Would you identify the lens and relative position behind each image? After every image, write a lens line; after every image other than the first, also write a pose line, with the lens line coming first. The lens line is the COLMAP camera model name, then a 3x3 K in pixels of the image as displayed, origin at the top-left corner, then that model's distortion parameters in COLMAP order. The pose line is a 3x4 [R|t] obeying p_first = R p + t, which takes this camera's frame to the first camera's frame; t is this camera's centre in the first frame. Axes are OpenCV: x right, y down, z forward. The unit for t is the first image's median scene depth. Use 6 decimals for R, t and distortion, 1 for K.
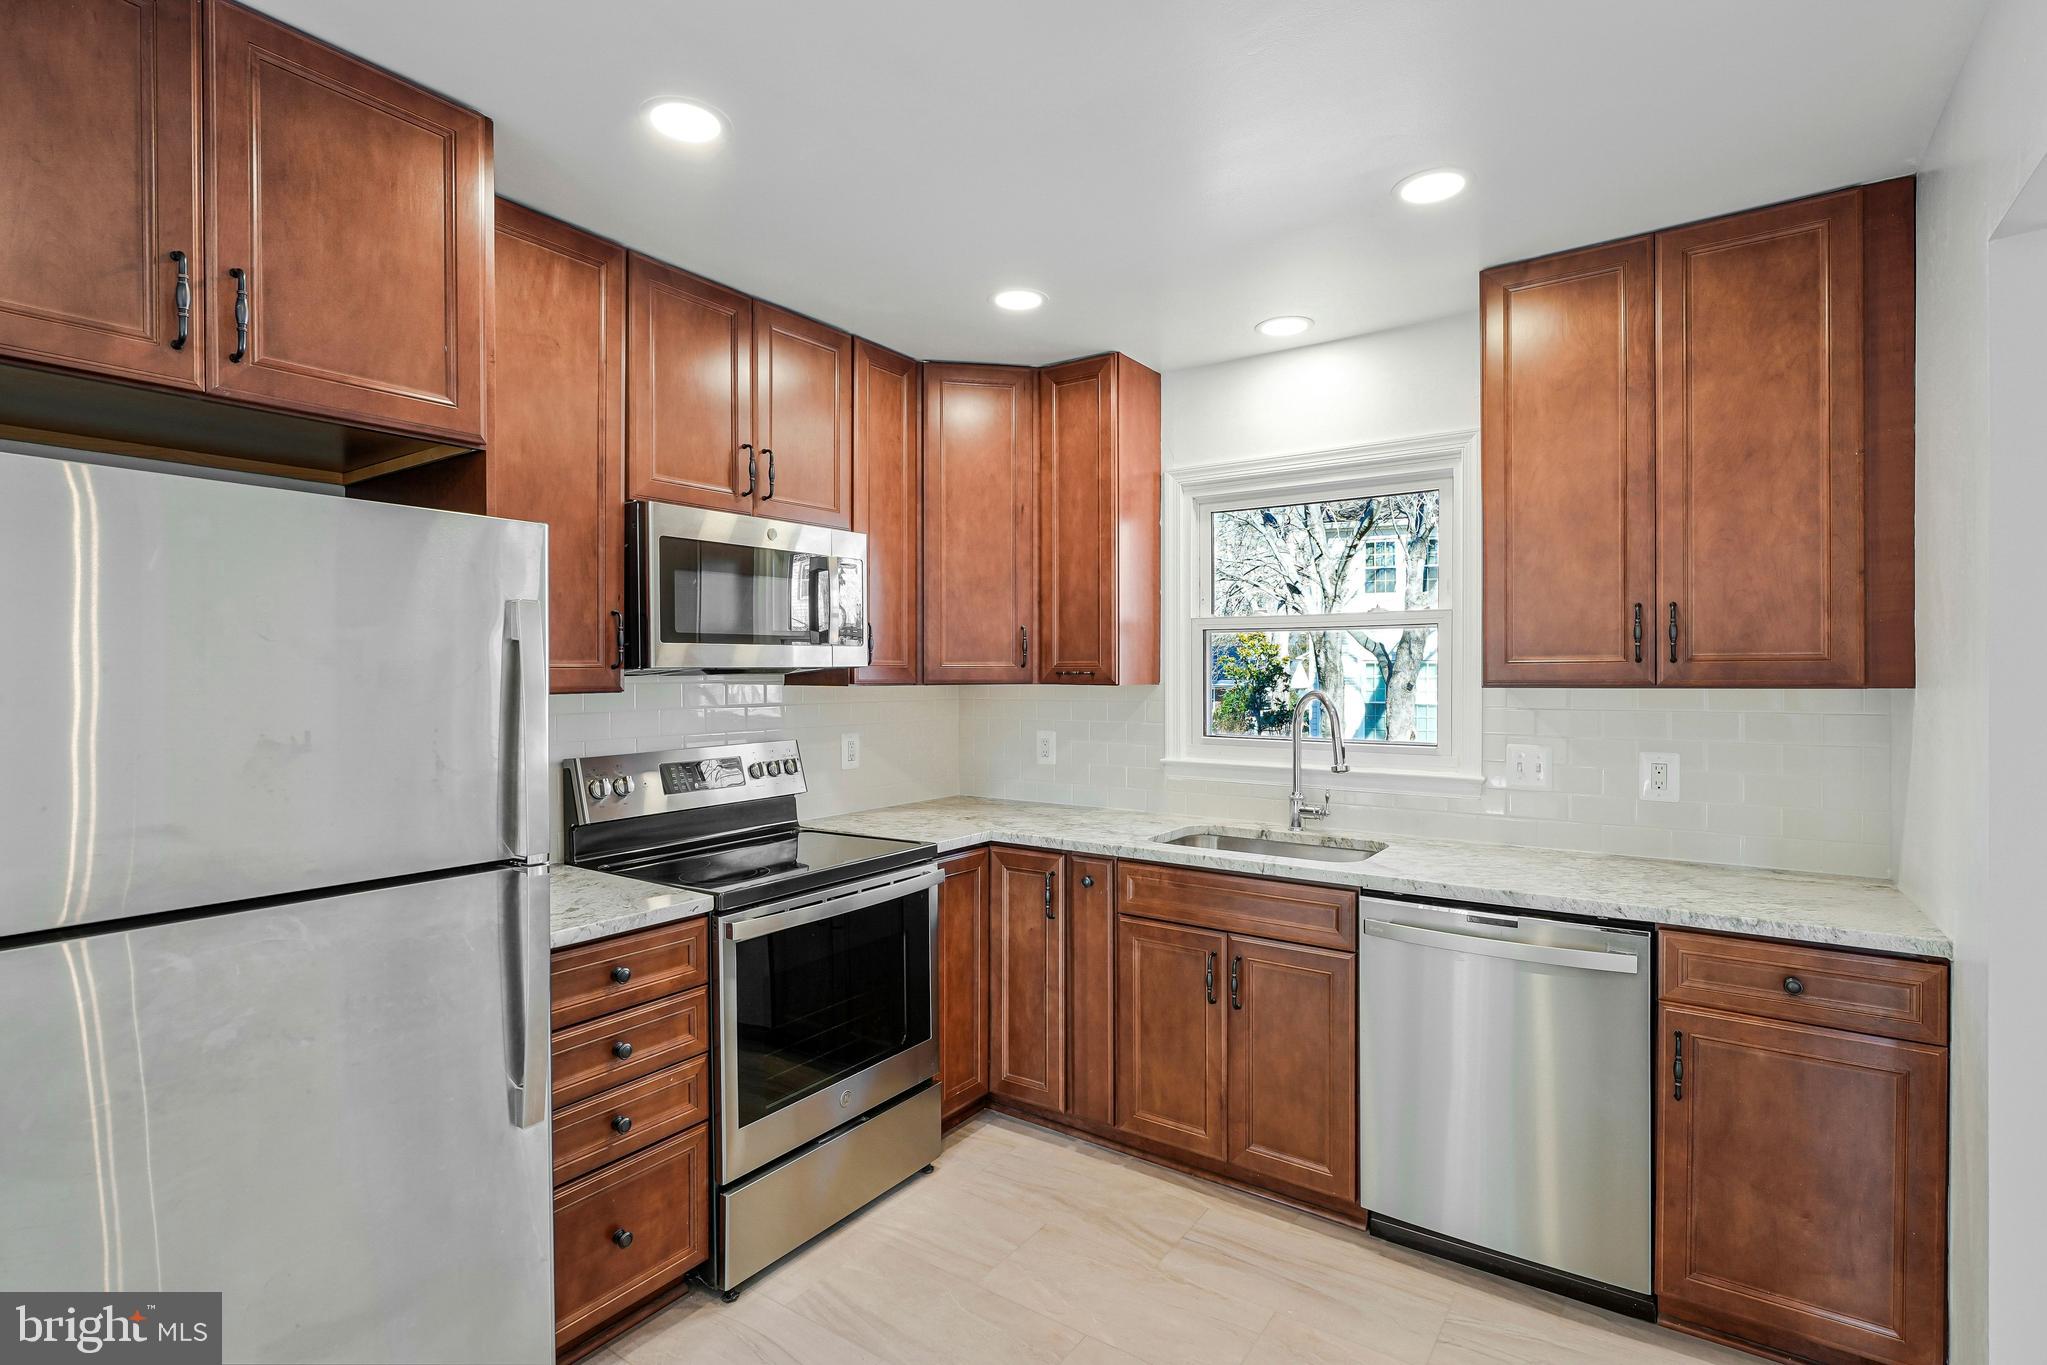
lens RADIAL K [[969.7, 0, 1027.2], [0, 969.7, 678.0], [0, 0, 1]] dist [-0.000786, -0.000196]
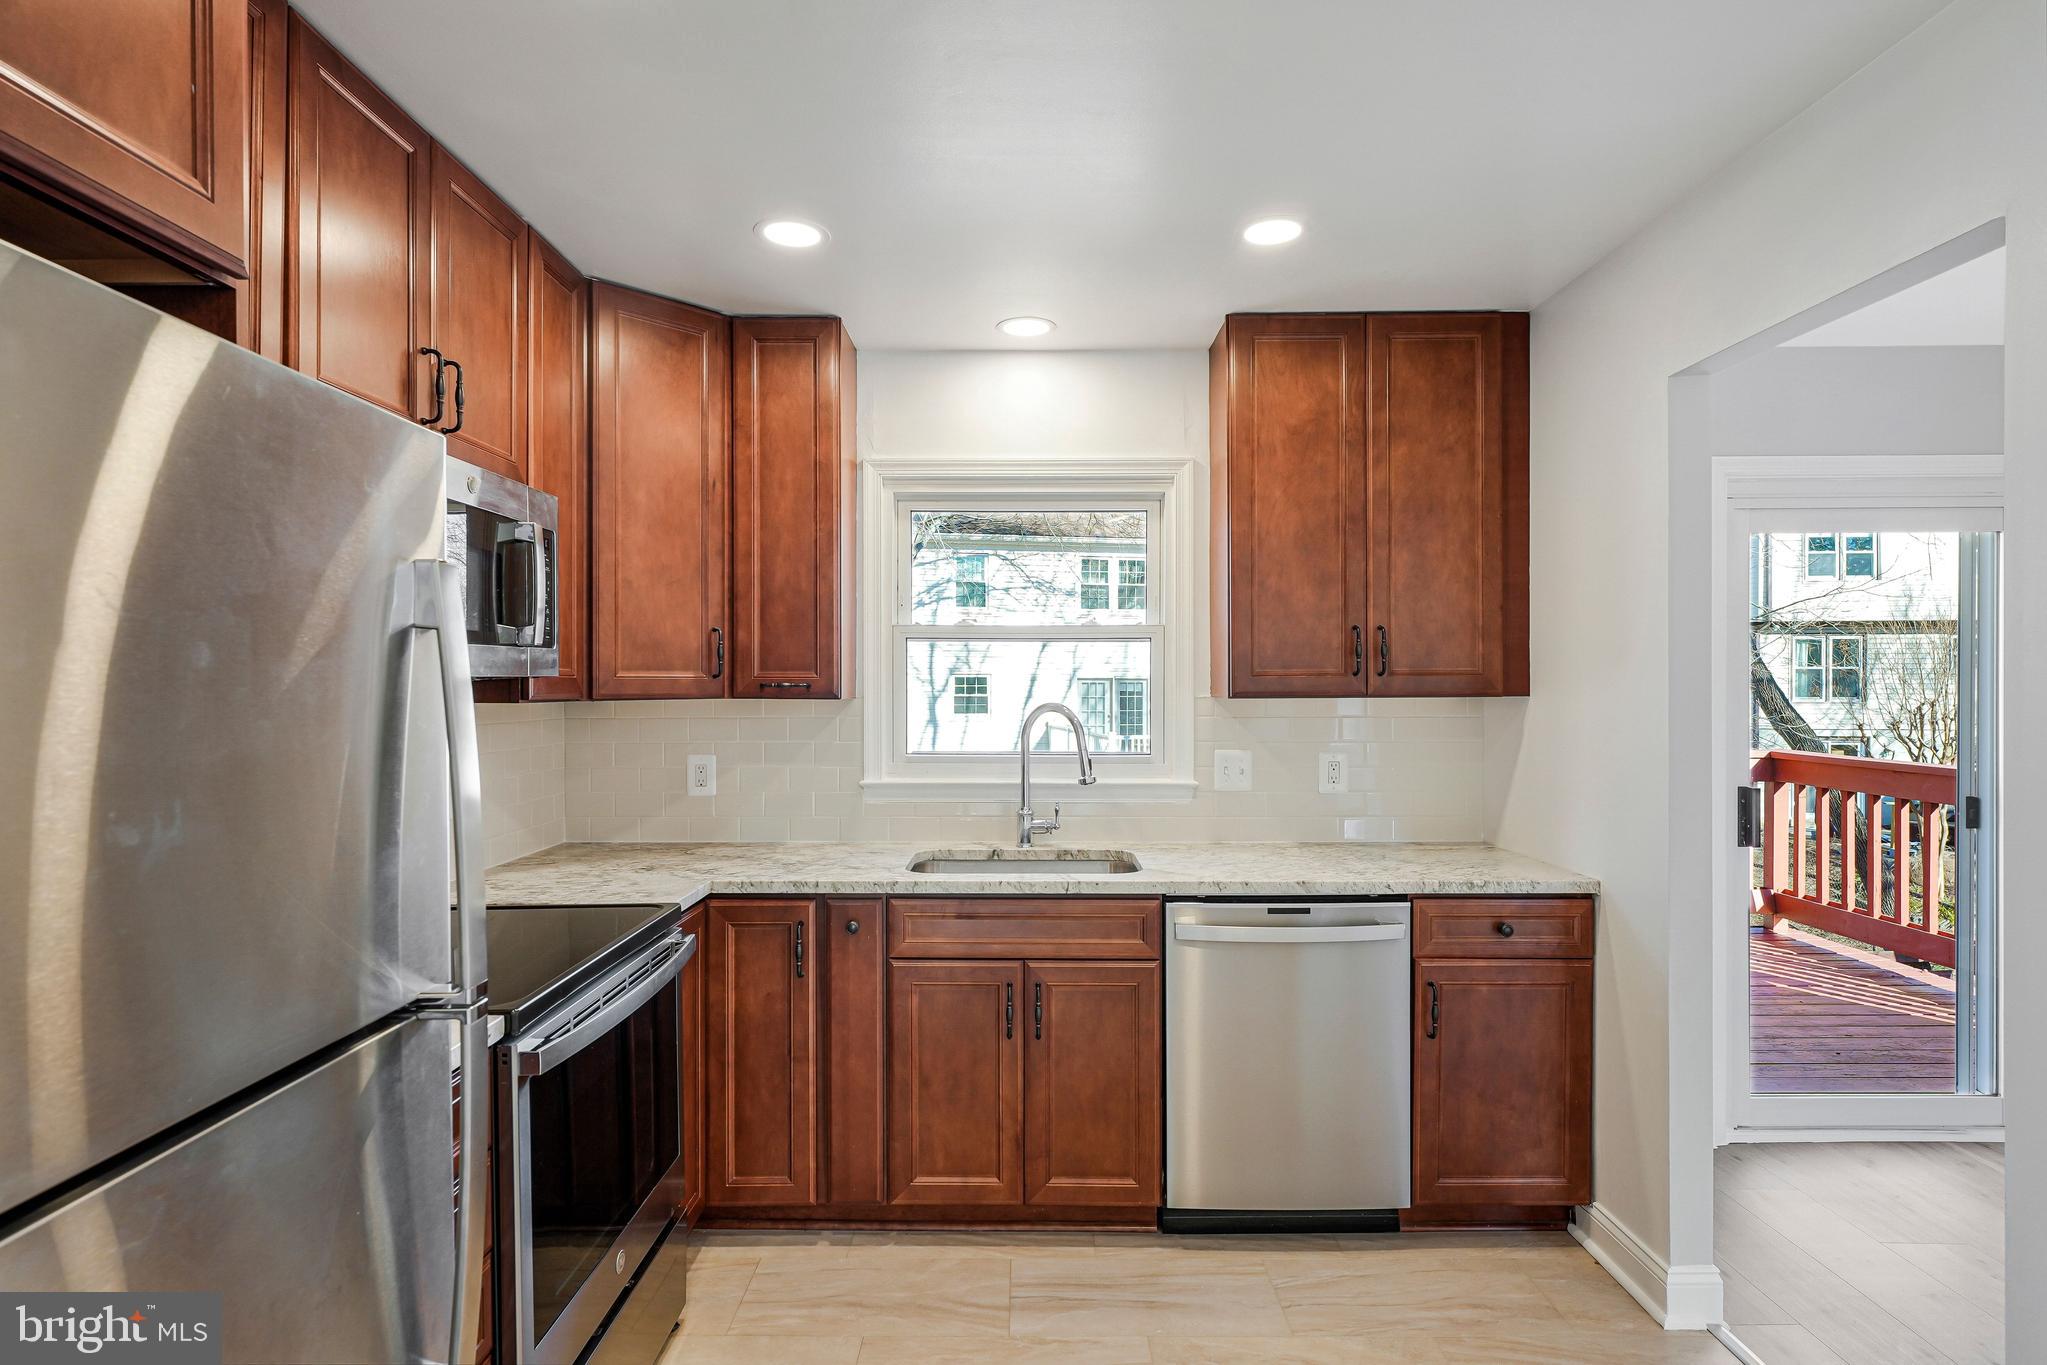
lens RADIAL K [[1028.3, 0, 1021.5], [0, 1028.3, 688.2], [0, 0, 1]] dist [-0.000042, -0.000201]
pose [[0.825688, -0.001470, 0.564125, -0.369126], [0.003424, 0.999991, -0.002405, 0.000556], [-0.564116, 0.003918, 0.825686, 0.179327]]
